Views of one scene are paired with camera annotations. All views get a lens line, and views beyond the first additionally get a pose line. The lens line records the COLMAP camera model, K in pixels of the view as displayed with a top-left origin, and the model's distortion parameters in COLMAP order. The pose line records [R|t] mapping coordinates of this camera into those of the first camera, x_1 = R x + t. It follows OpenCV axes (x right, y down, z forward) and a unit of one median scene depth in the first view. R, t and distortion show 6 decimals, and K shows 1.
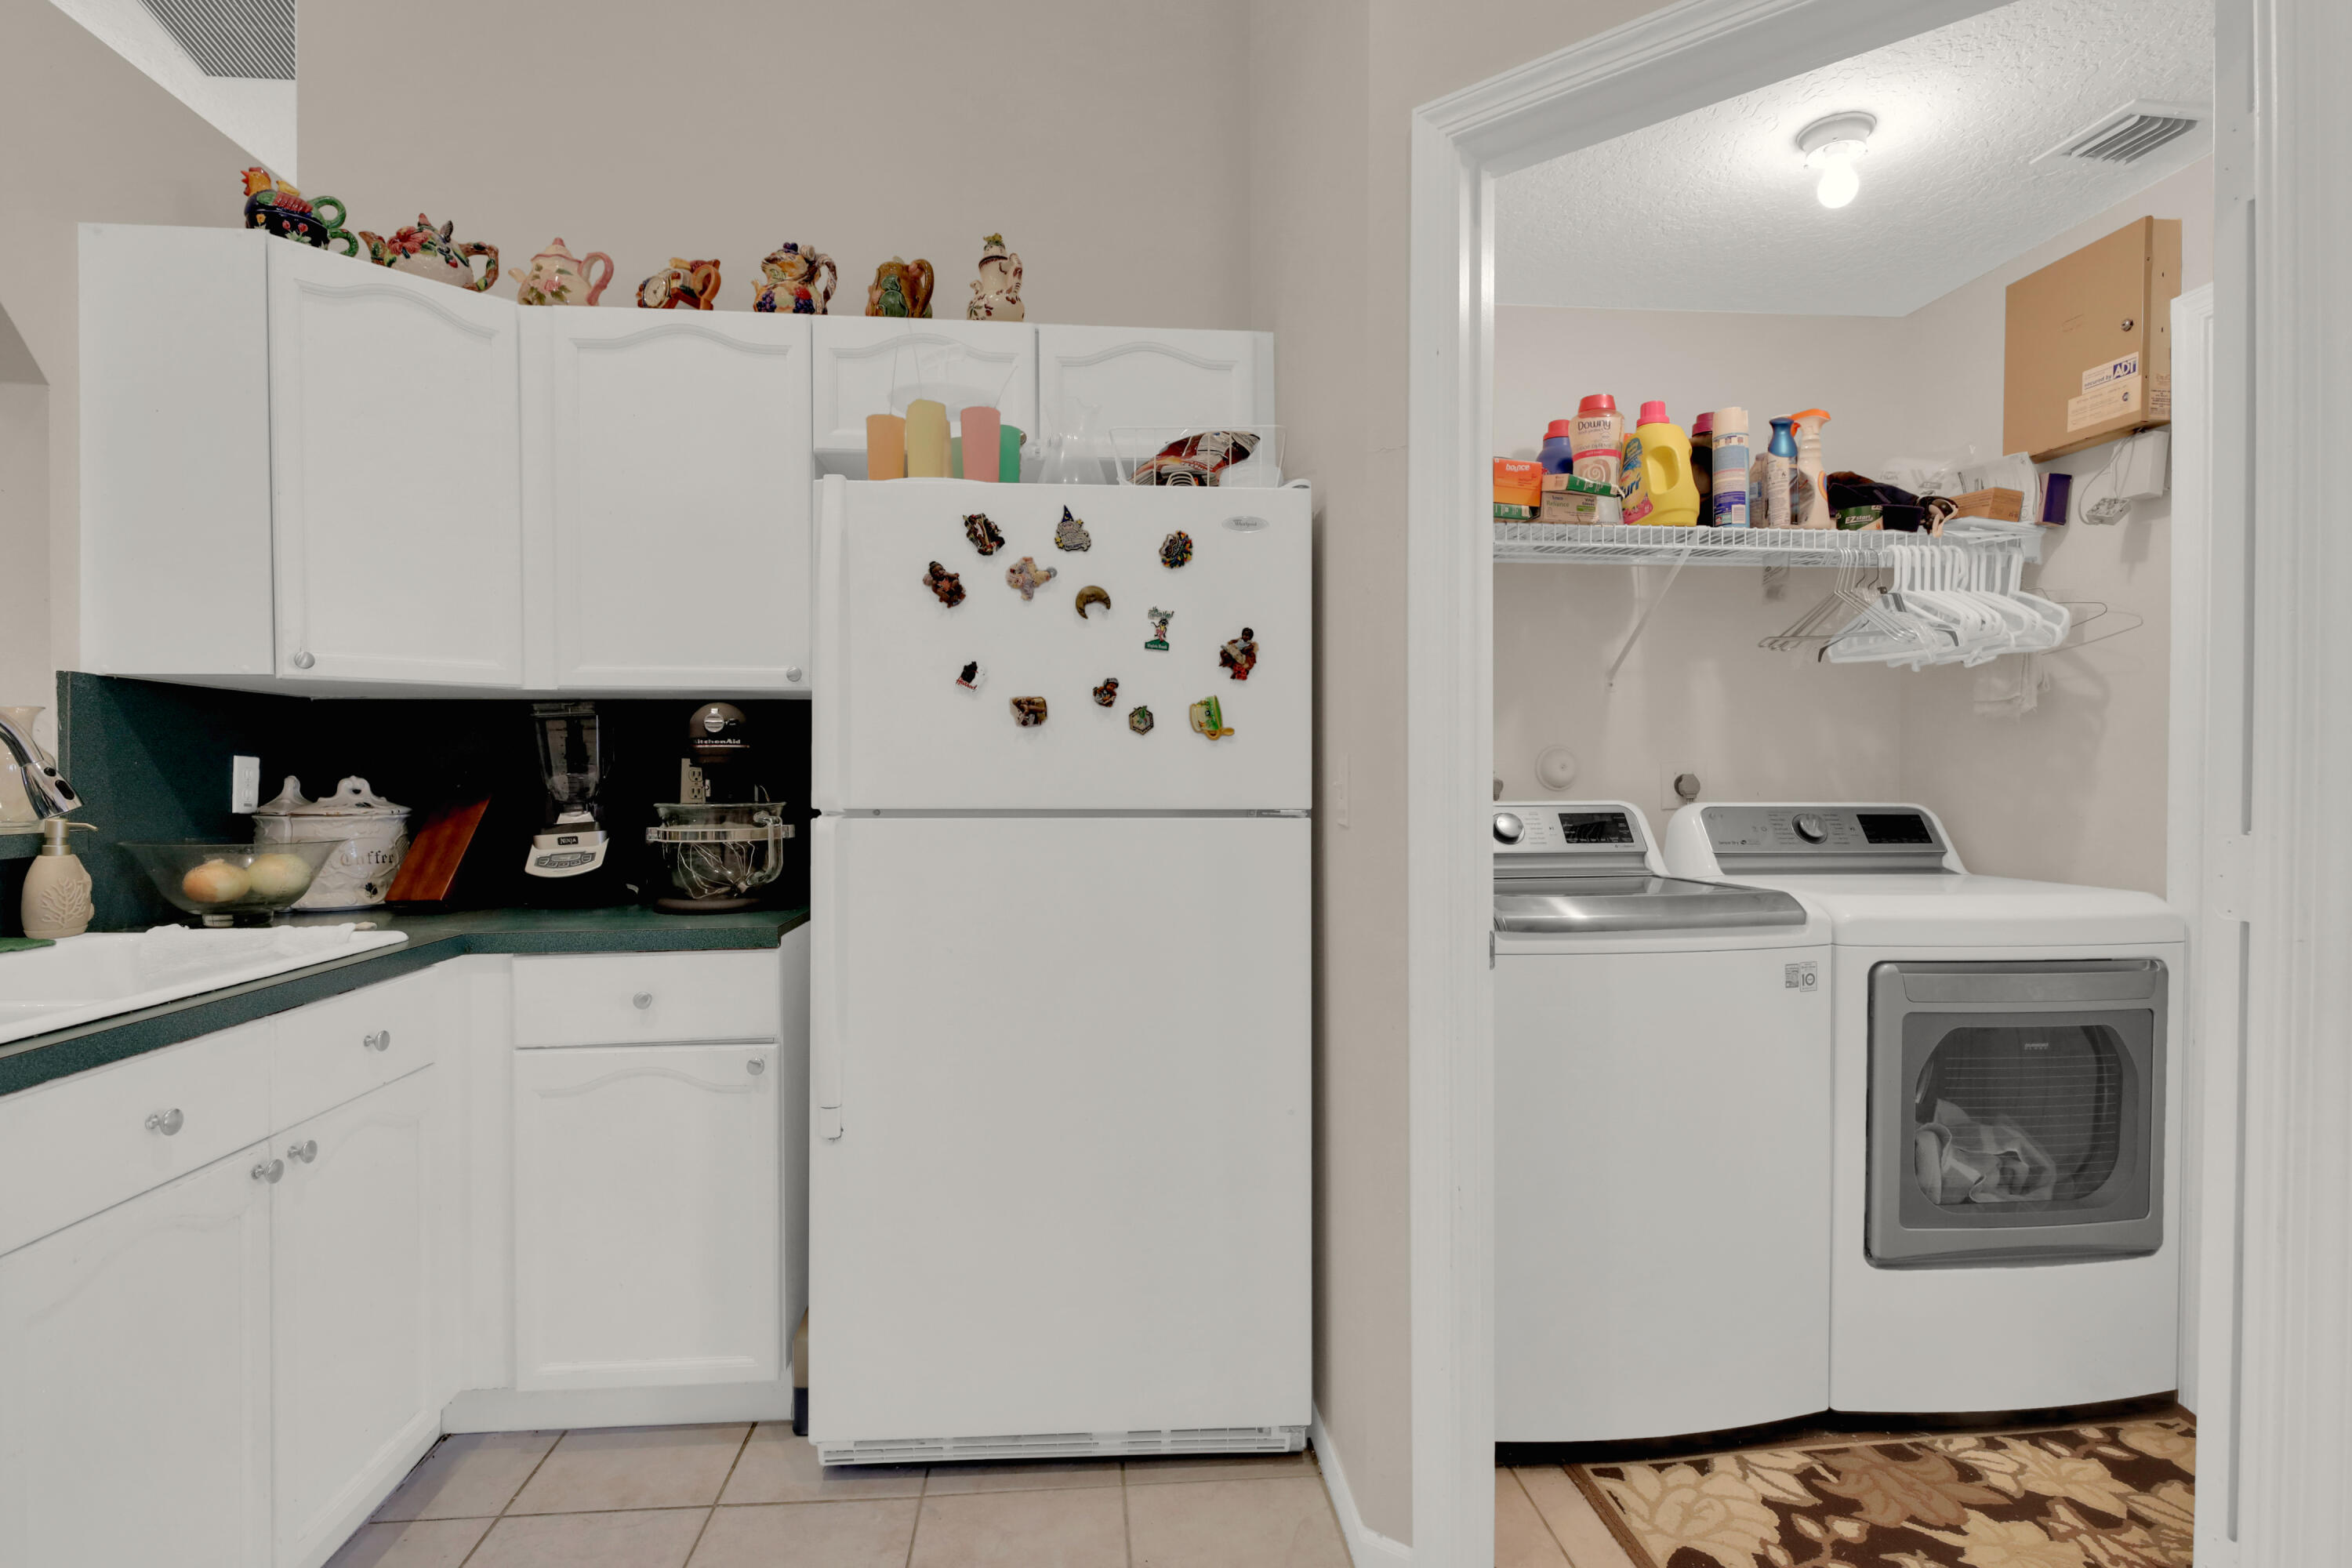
lens RADIAL K [[1162.2, 0, 1175.1], [0, 1162.2, 785.5], [0, 0, 1]] dist [-0.002722, -0.003163]
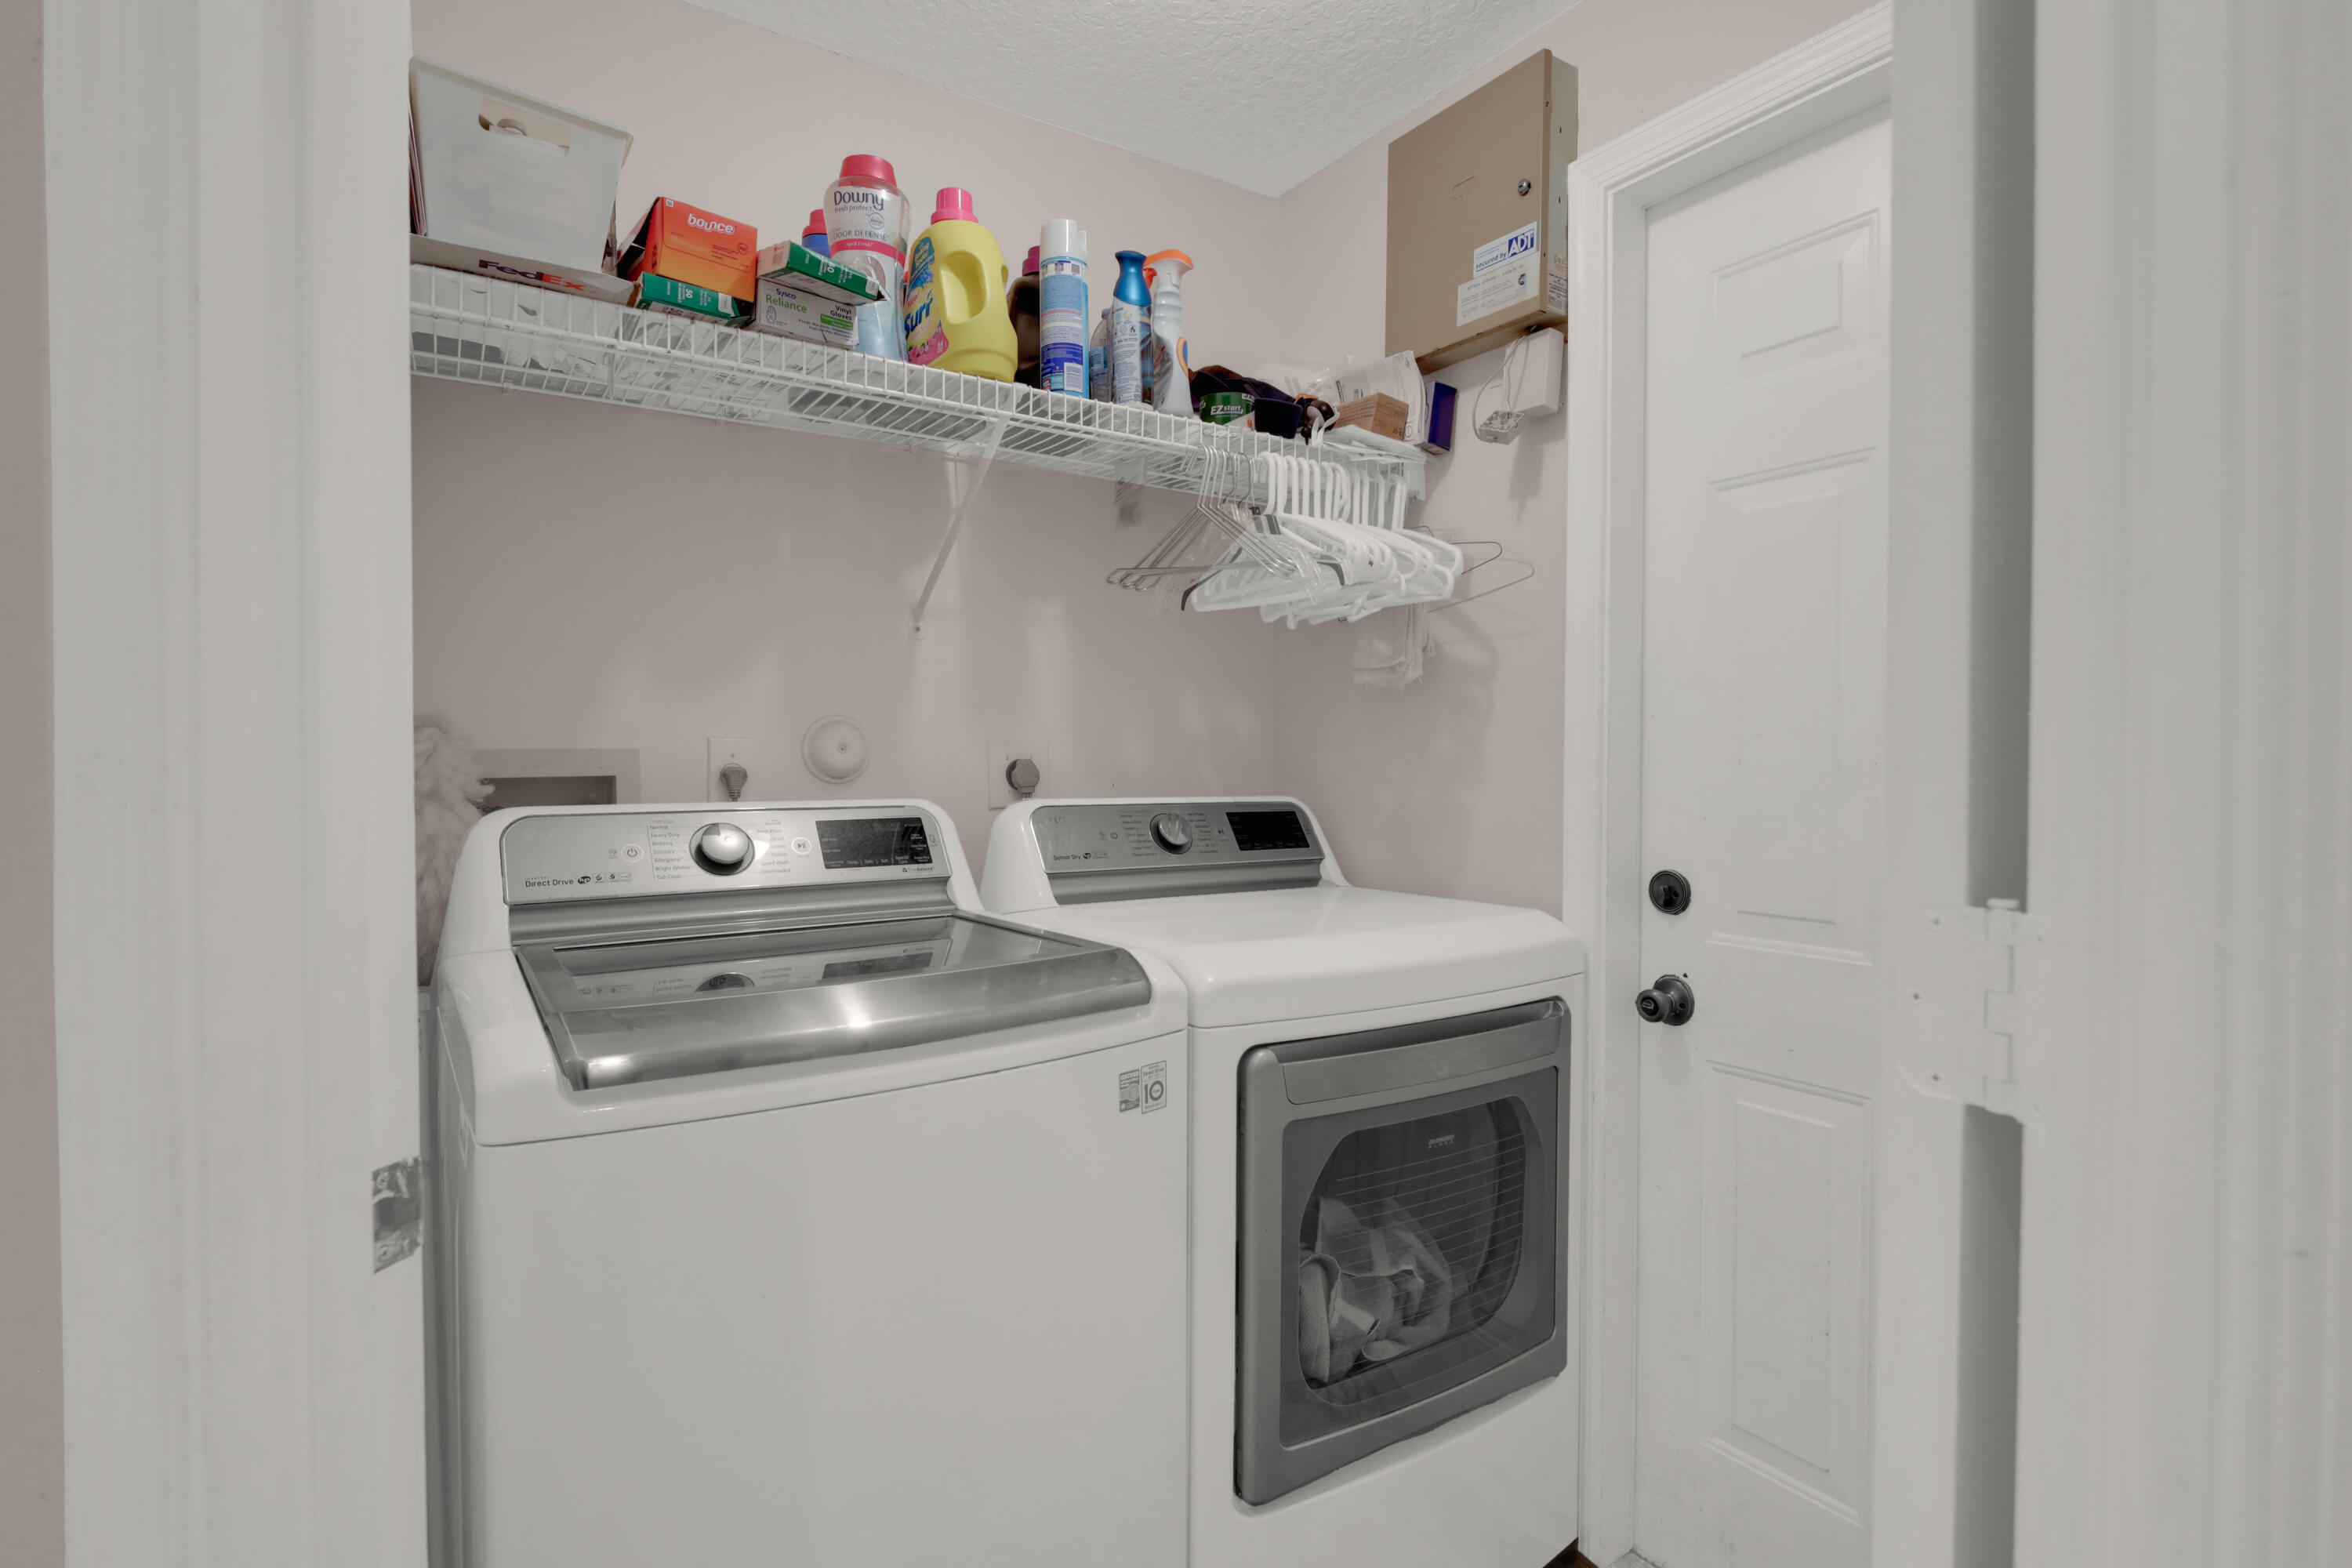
lens RADIAL K [[1162.2, 0, 1190.9], [0, 1162.2, 763.8], [0, 0, 1]] dist [-0.002722, -0.003163]
pose [[0.880566, 0.000465, 0.473924, 0.228368], [0.001271, 0.999994, -0.003342, -0.005180], [-0.473922, 0.003546, 0.880559, 0.377064]]
